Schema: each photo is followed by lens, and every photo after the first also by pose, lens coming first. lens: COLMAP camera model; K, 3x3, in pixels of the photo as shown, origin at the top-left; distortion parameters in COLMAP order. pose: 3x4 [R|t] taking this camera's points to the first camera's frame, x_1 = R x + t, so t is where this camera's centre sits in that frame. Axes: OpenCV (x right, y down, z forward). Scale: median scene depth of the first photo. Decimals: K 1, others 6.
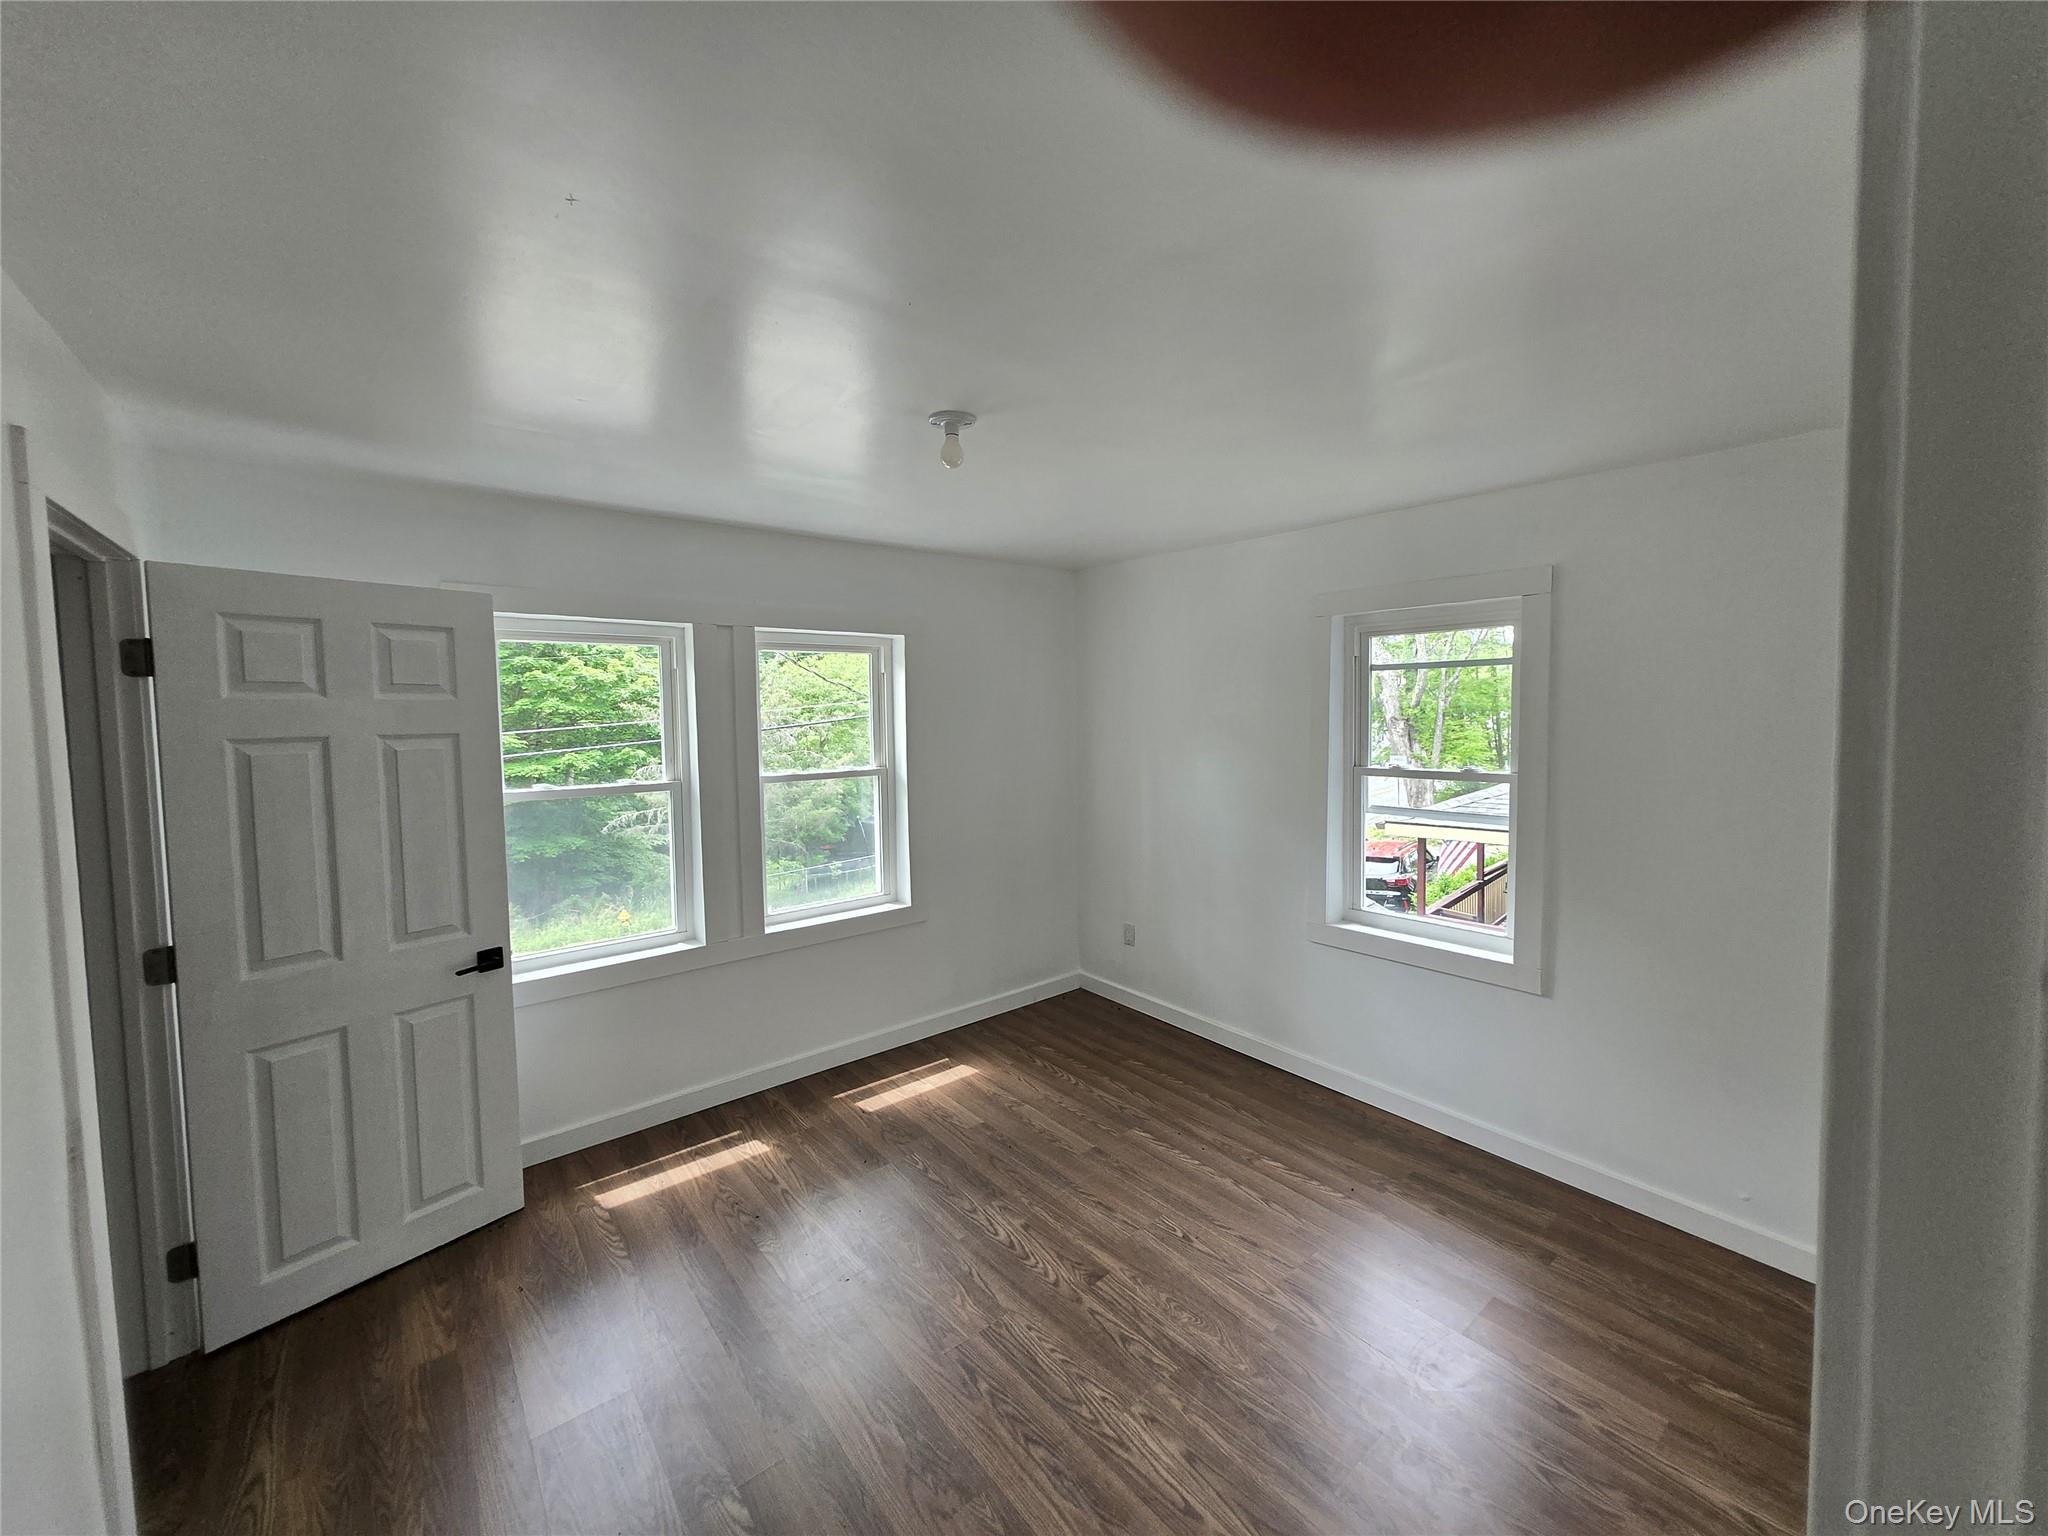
lens RADIAL K [[808.4, 0, 1042.4], [0, 808.4, 755.5], [0, 0, 1]] dist [0.002401, 0.000271]
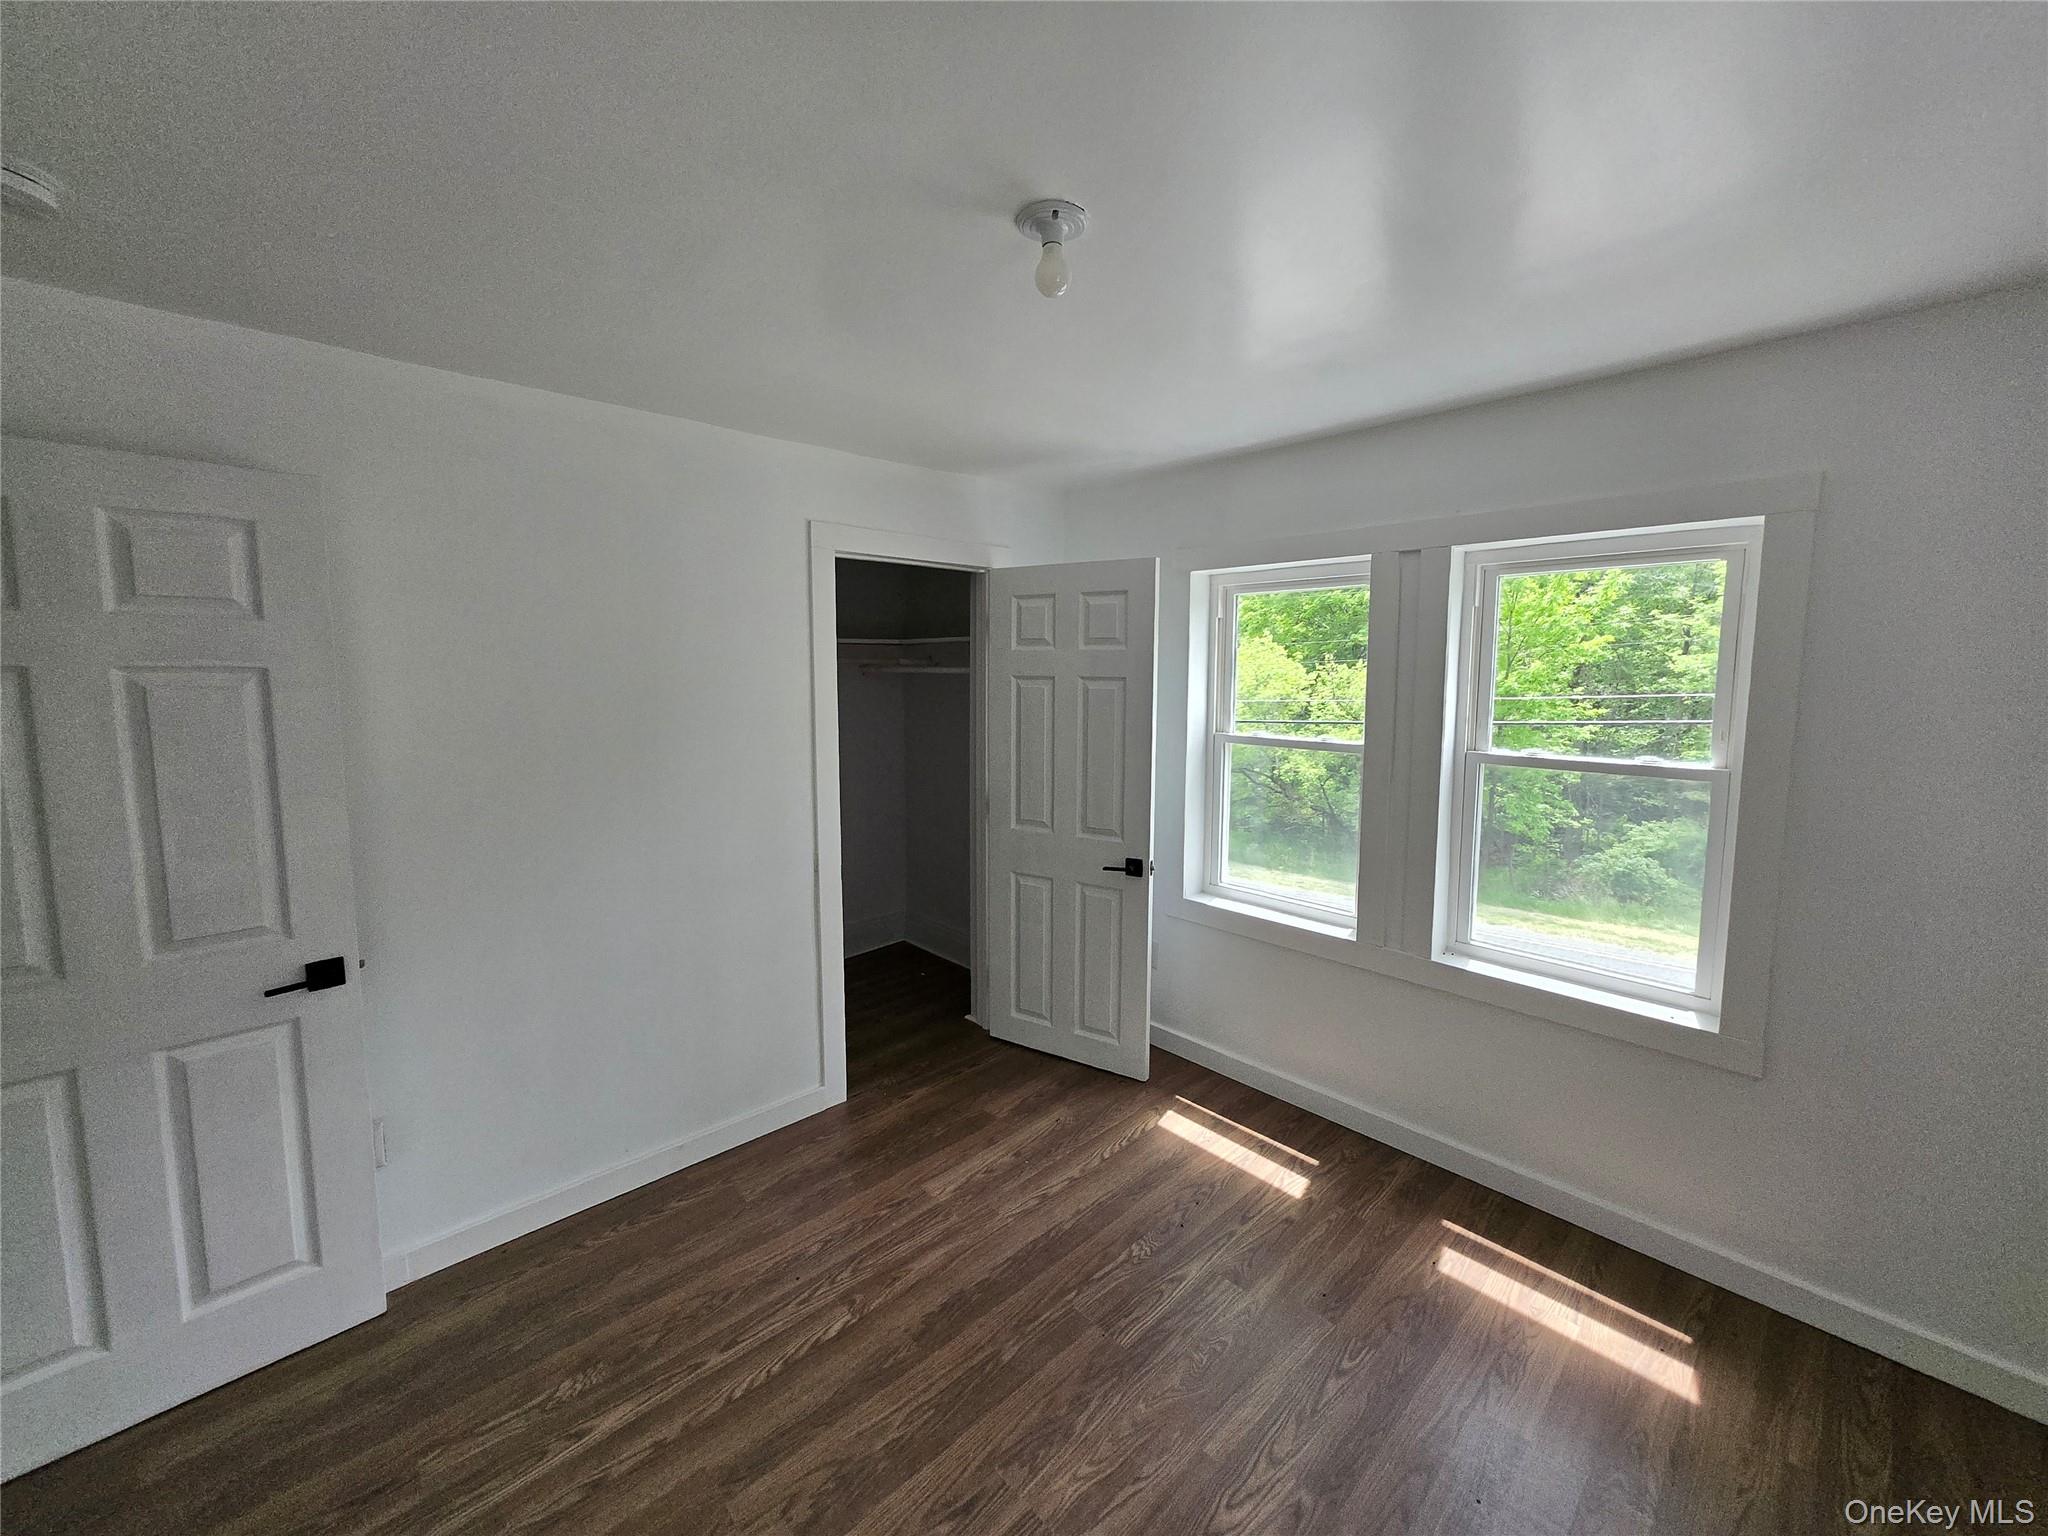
lens RADIAL K [[808.4, 0, 1042.4], [0, 808.4, 755.5], [0, 0, 1]] dist [0.002401, 0.000271]
pose [[0.066626, 0.126390, -0.989741, 0.478482], [-0.064180, 0.990433, 0.122158, -0.050677], [0.995712, 0.055382, 0.074101, 0.772812]]
